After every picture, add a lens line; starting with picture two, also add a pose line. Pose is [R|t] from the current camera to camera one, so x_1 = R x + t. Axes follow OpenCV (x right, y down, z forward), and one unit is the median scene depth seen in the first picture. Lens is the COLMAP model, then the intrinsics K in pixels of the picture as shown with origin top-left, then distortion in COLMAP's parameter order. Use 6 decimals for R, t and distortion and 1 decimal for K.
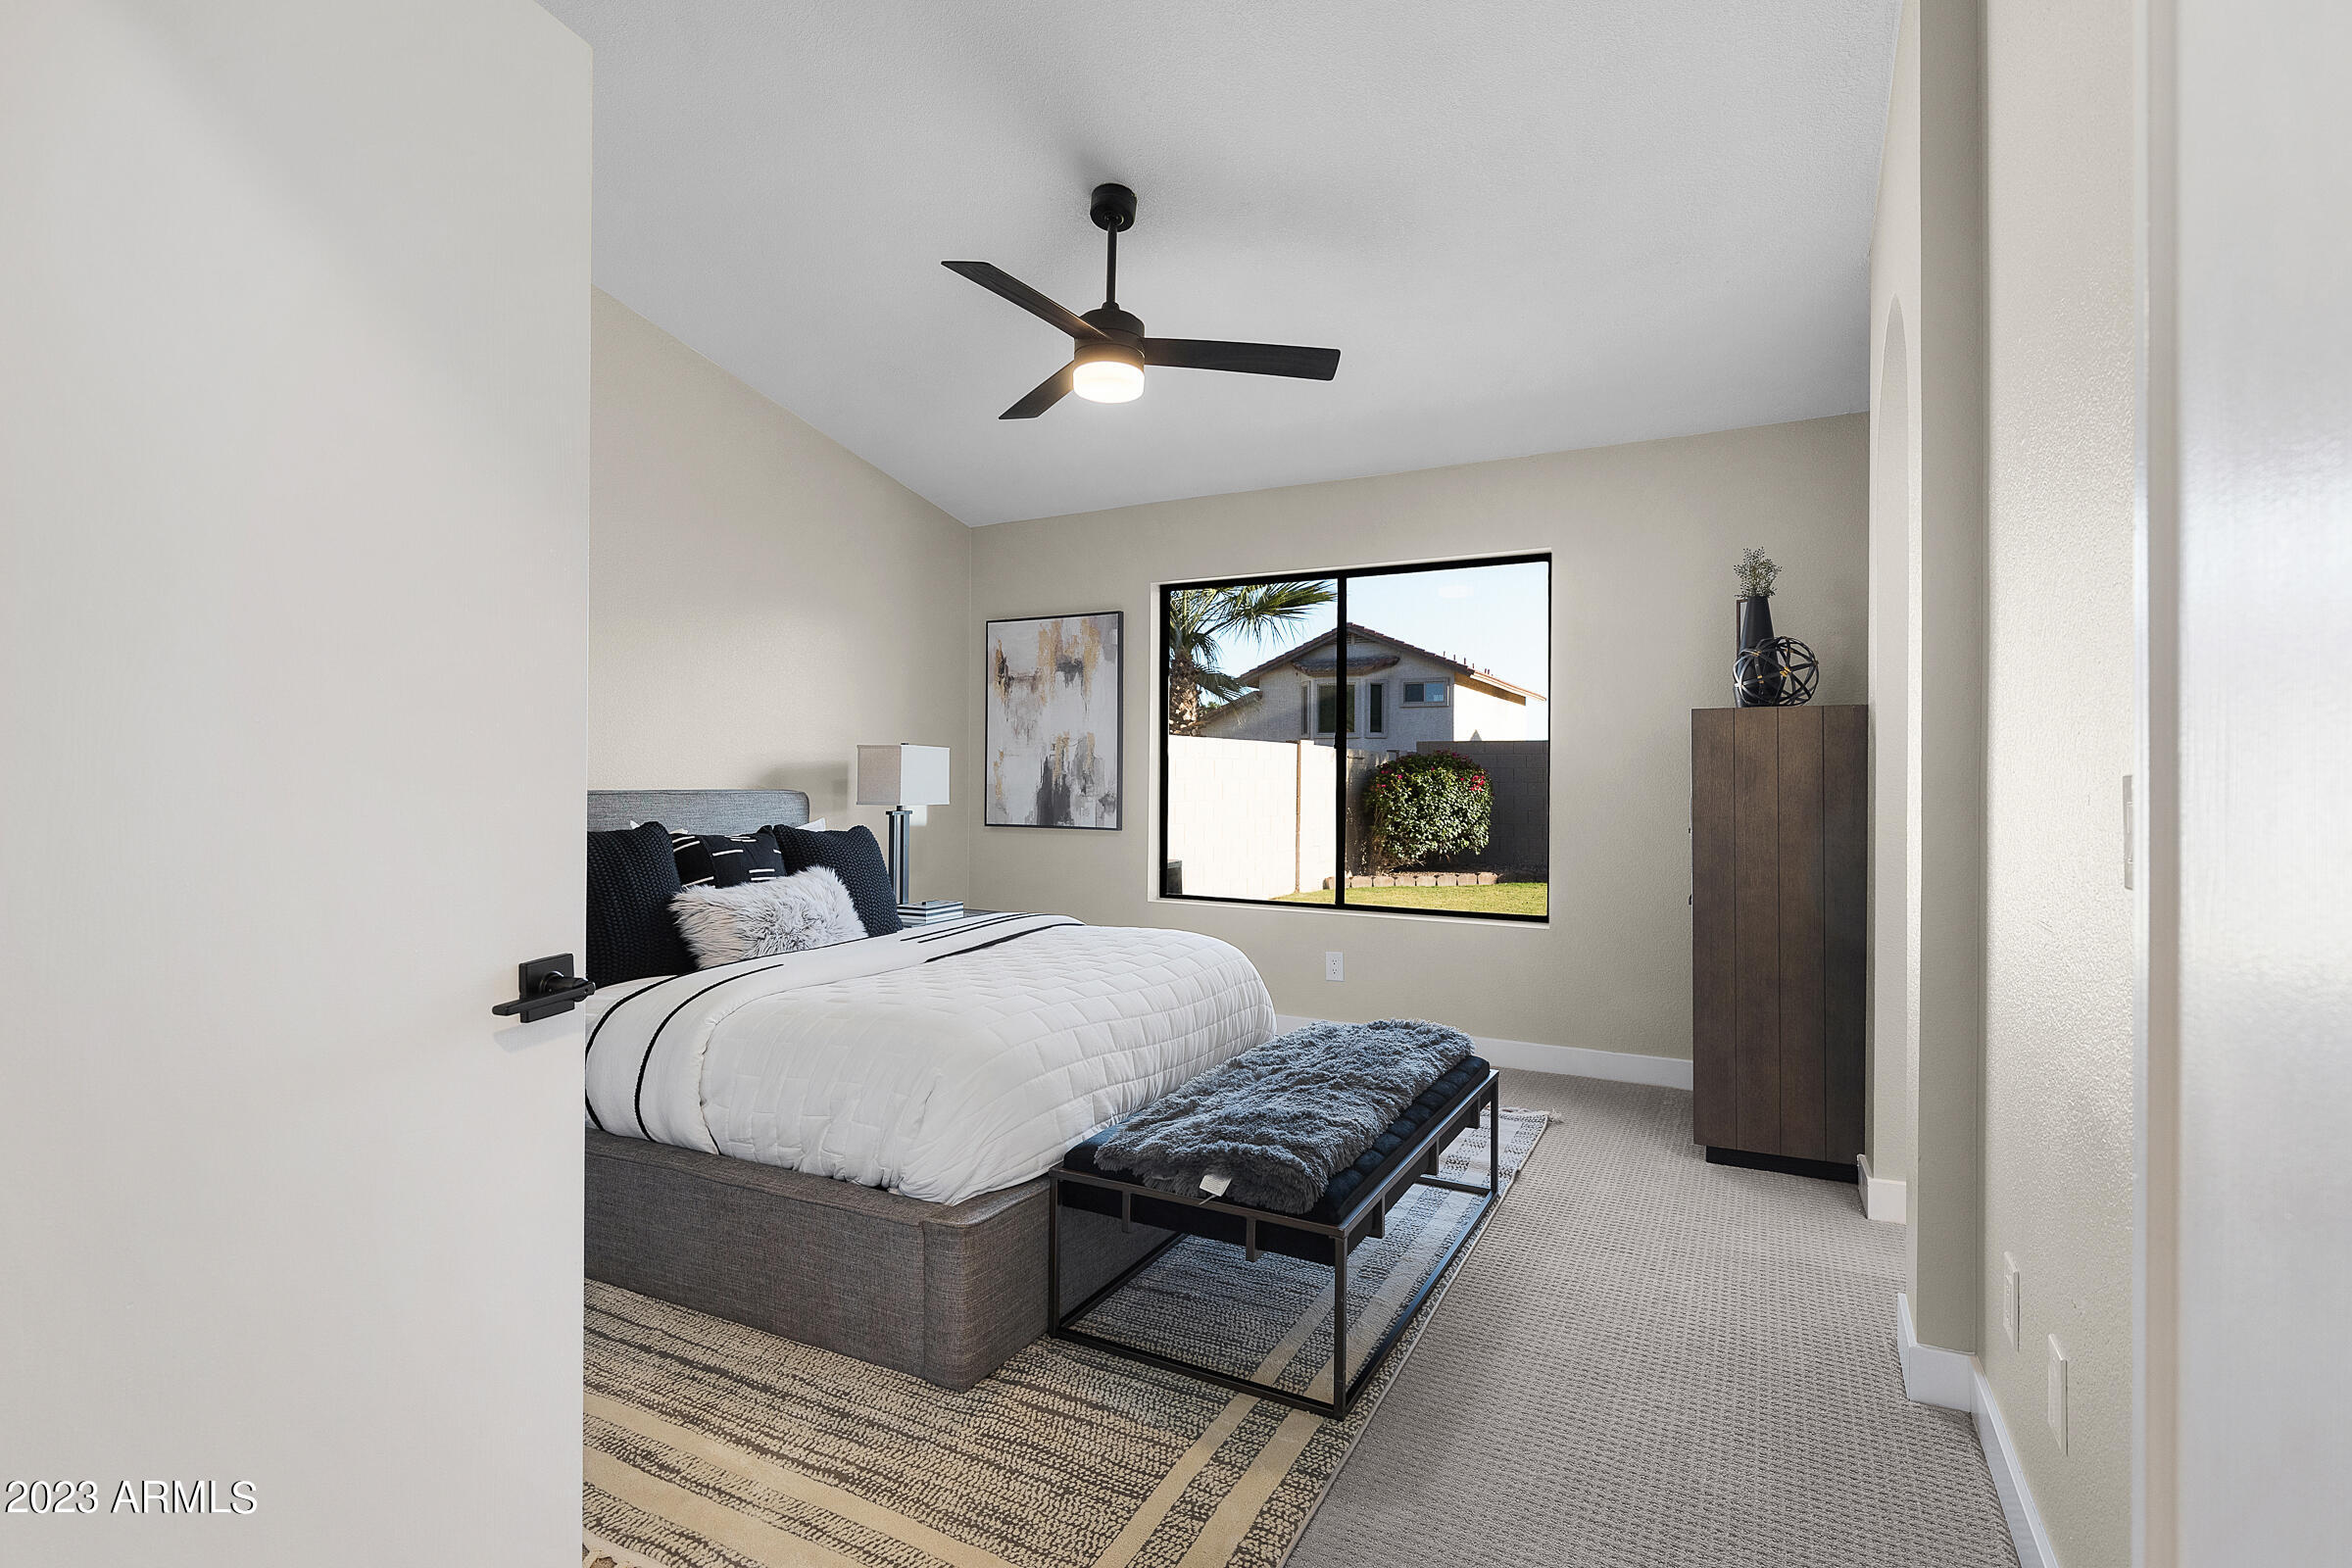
lens RADIAL K [[1155.2, 0, 1171.5], [0, 1155.2, 779.7], [0, 0, 1]] dist [0.004051, 0.001296]
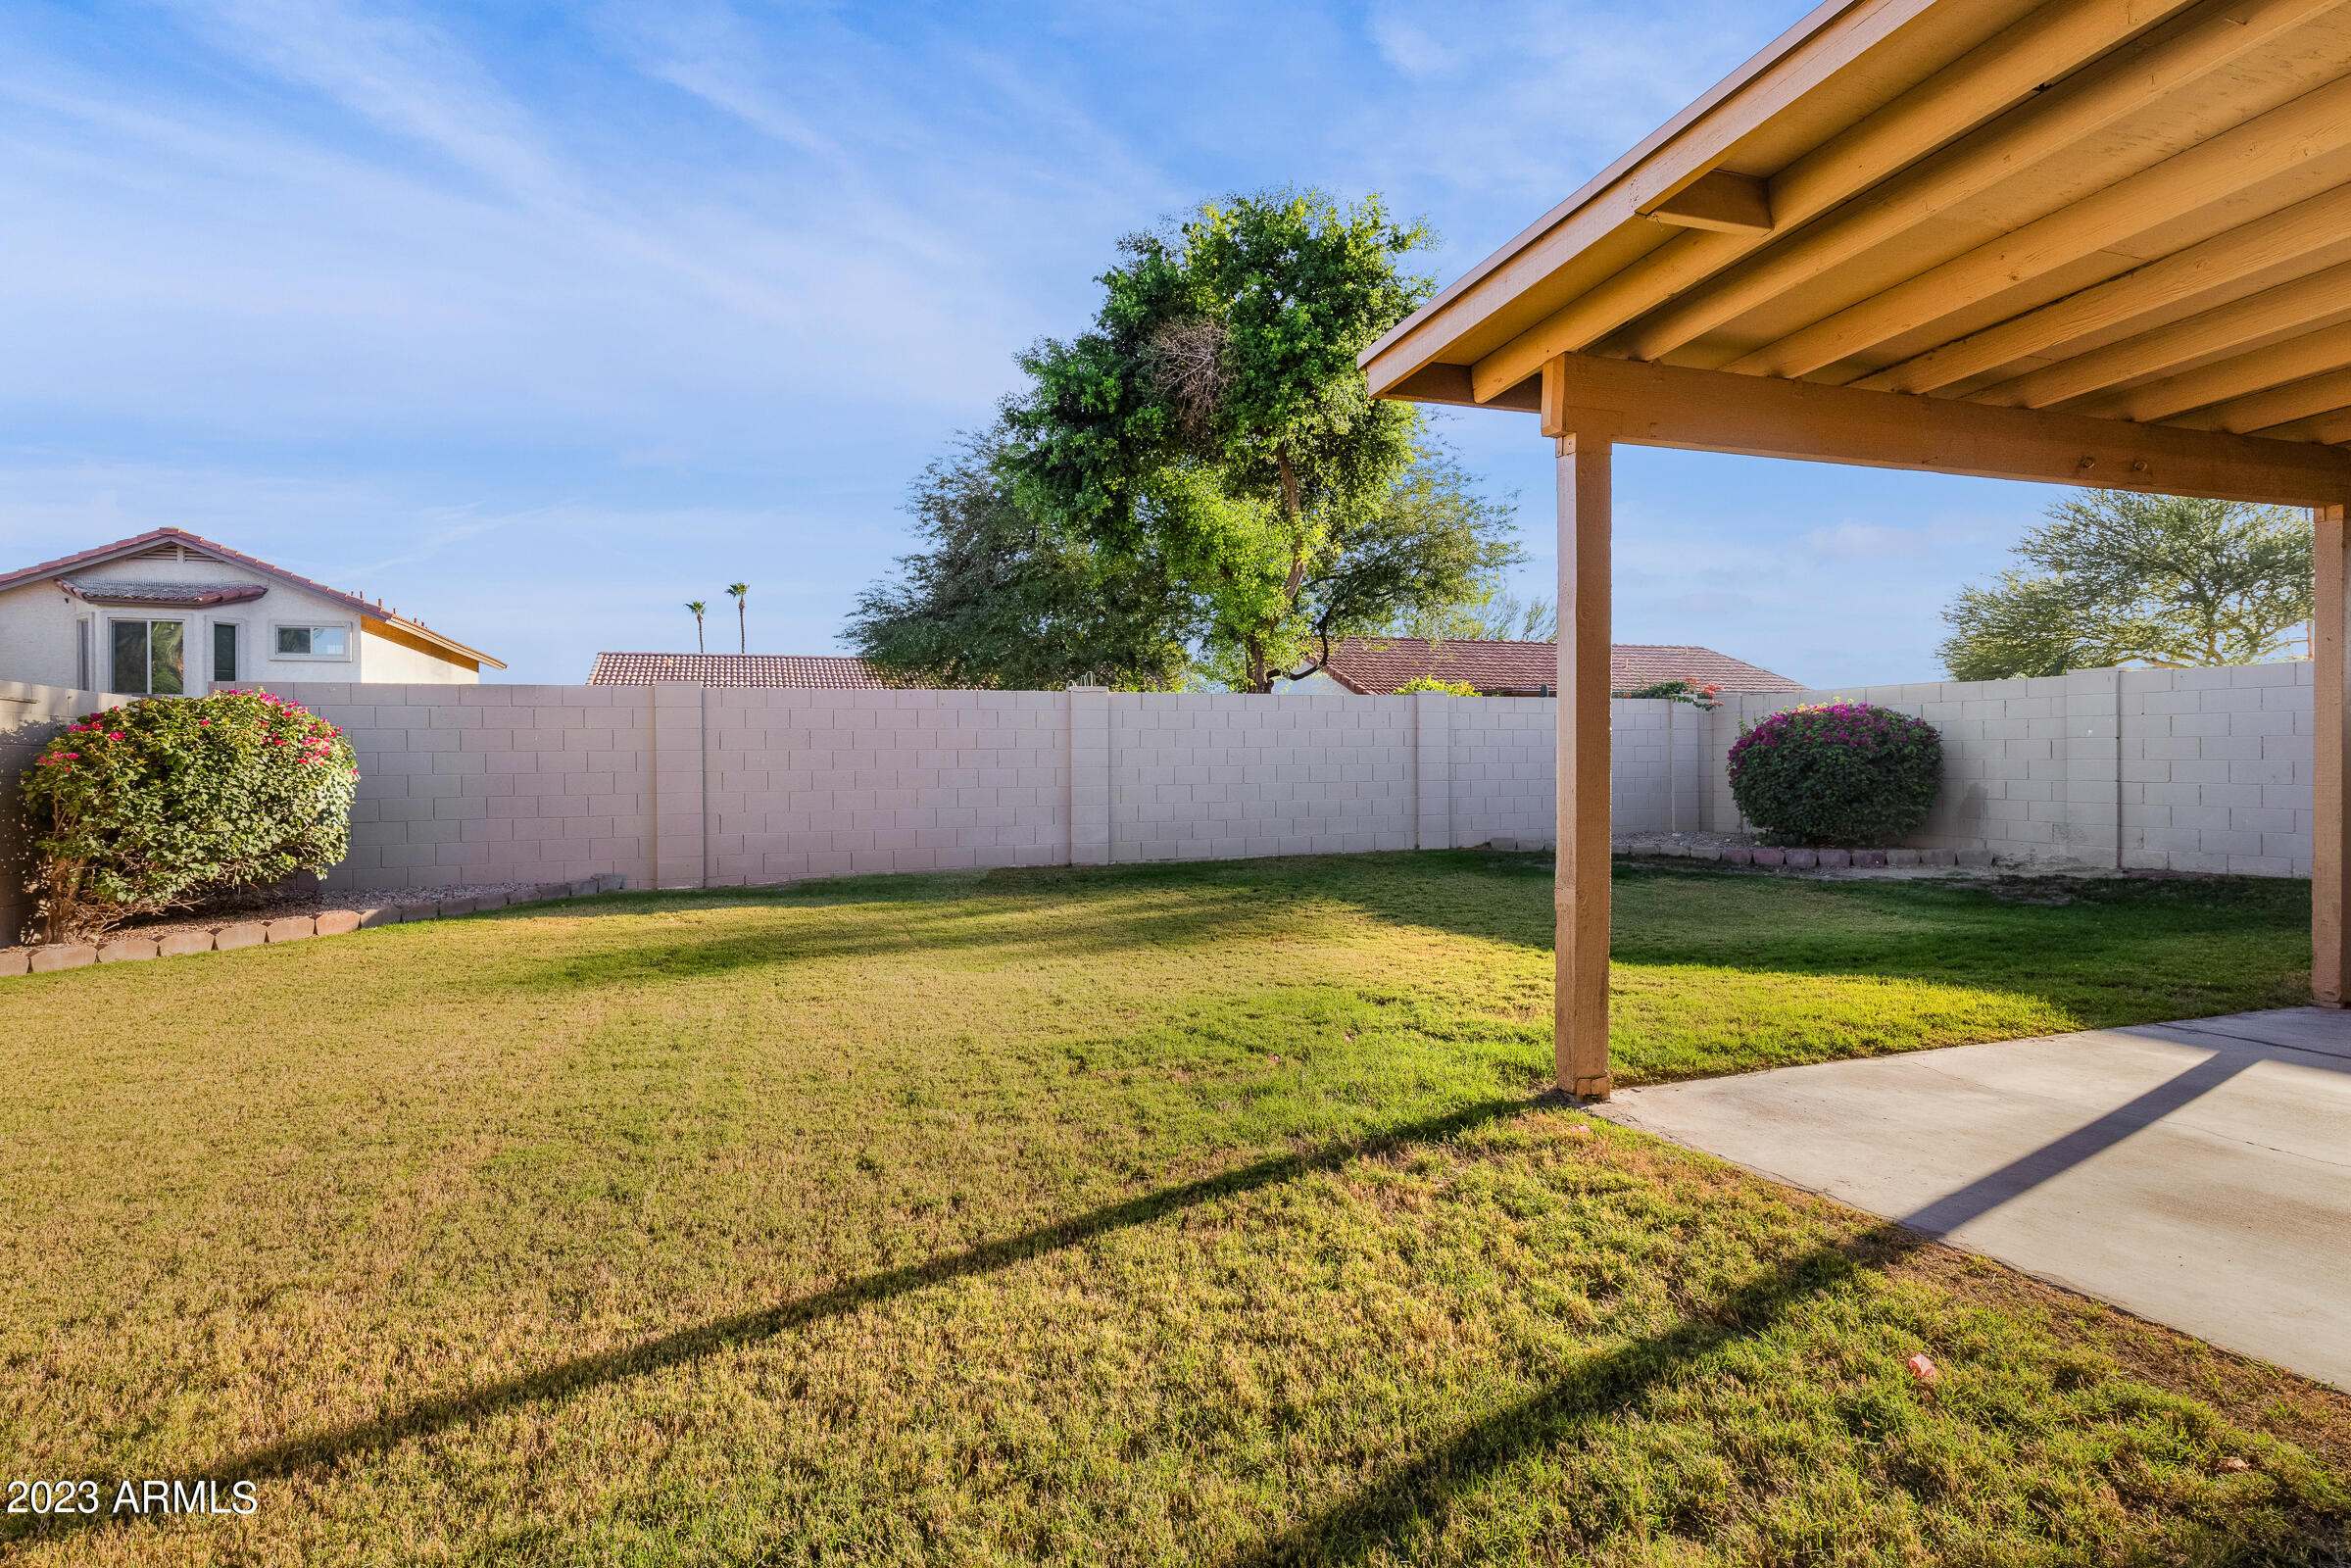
lens RADIAL K [[1098.8, 0, 1171.3], [0, 1098.8, 775.7], [0, 0, 1]] dist [0.012003, -0.000249]
pose [[0.662980, -0.020361, 0.748360, 0.140702], [0.011901, 0.999790, 0.016659, 0.011150], [-0.748542, -0.002139, 0.663083, 0.346489]]
